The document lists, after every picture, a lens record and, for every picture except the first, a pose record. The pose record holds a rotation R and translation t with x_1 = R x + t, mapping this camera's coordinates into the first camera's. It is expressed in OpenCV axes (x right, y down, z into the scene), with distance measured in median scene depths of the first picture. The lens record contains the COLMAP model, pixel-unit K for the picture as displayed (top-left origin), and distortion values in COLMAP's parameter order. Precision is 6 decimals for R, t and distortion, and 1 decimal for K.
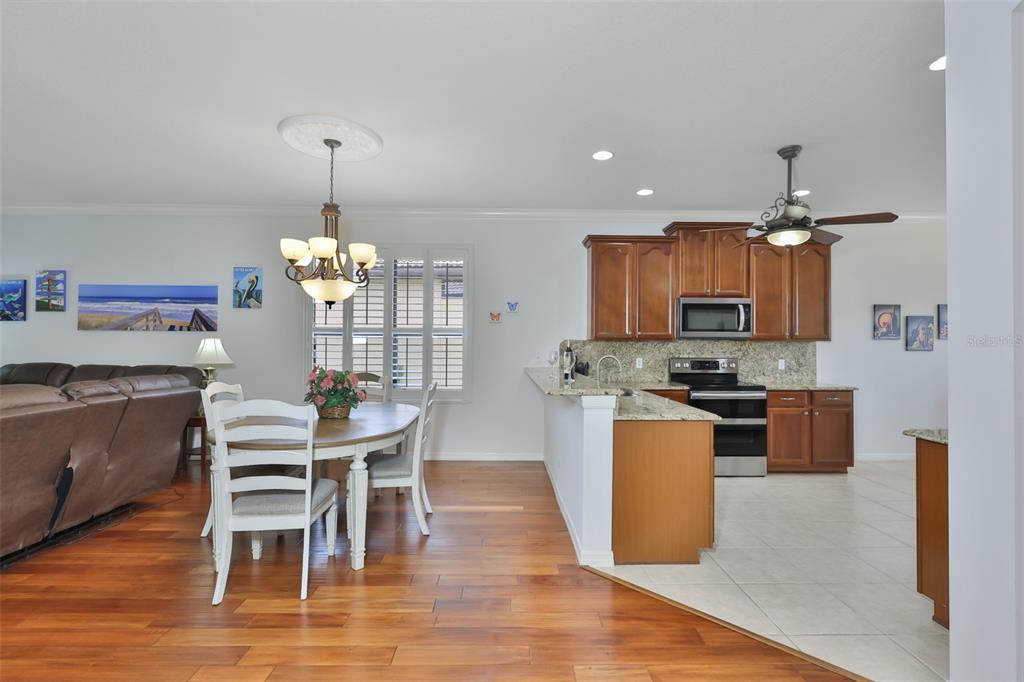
lens RADIAL K [[475.1, 0, 517.0], [0, 475.1, 336.3], [0, 0, 1]] dist [0.001956, 0.000677]
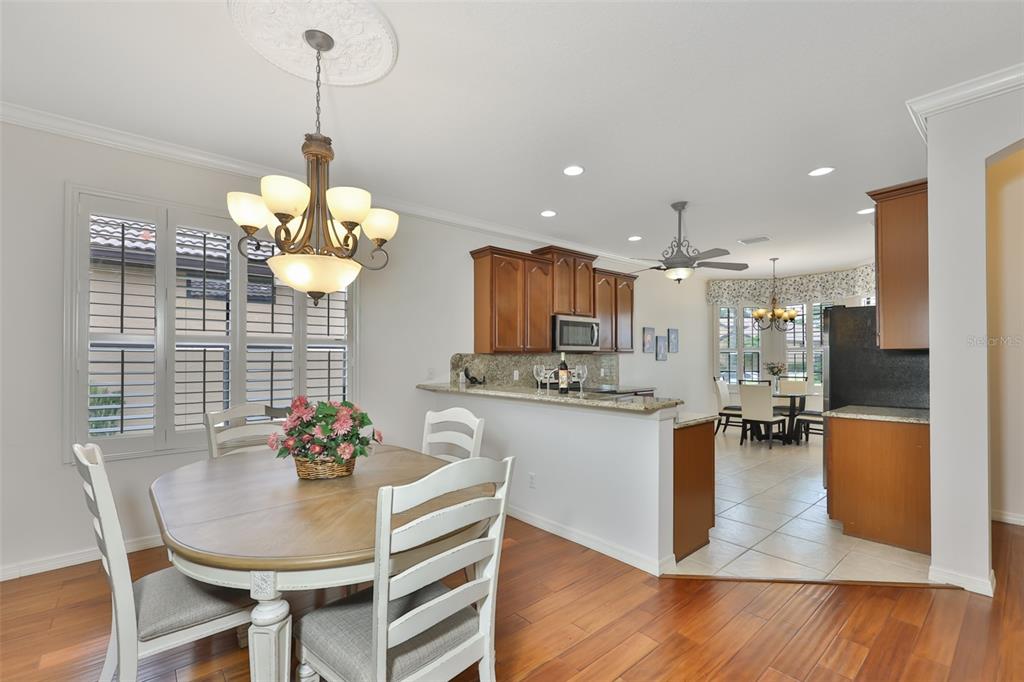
lens RADIAL K [[450.8, 0, 516.7], [0, 450.8, 358.9], [0, 0, 1]] dist [0.000073, -0.000002]
pose [[0.760885, -0.010687, 0.648798, -0.392458], [0.001103, 0.999884, 0.015177, 0.004705], [-0.648886, -0.010832, 0.760809, 0.248223]]
